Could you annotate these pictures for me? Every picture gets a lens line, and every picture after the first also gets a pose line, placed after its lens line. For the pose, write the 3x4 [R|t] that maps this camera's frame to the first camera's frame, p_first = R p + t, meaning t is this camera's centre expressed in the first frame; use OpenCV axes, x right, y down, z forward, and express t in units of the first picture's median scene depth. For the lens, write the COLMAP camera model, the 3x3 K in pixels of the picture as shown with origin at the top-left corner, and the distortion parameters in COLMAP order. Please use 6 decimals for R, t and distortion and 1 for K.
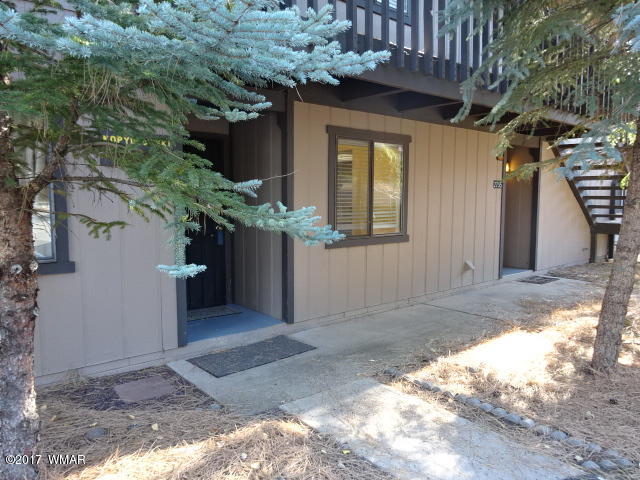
lens RADIAL K [[468.6, 0, 317.3], [0, 468.6, 239.1], [0, 0, 1]] dist [0.008142, 0.000991]
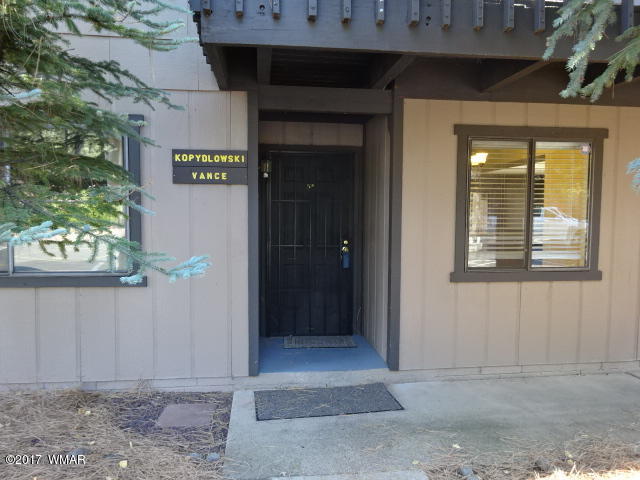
lens RADIAL K [[468.6, 0, 317.3], [0, 468.6, 239.1], [0, 0, 1]] dist [0.008142, 0.000991]
pose [[0.845690, 0.031233, -0.532760, 0.276285], [-0.052352, 0.998326, -0.024574, -0.022289], [0.531101, 0.048673, 0.845909, 0.246074]]
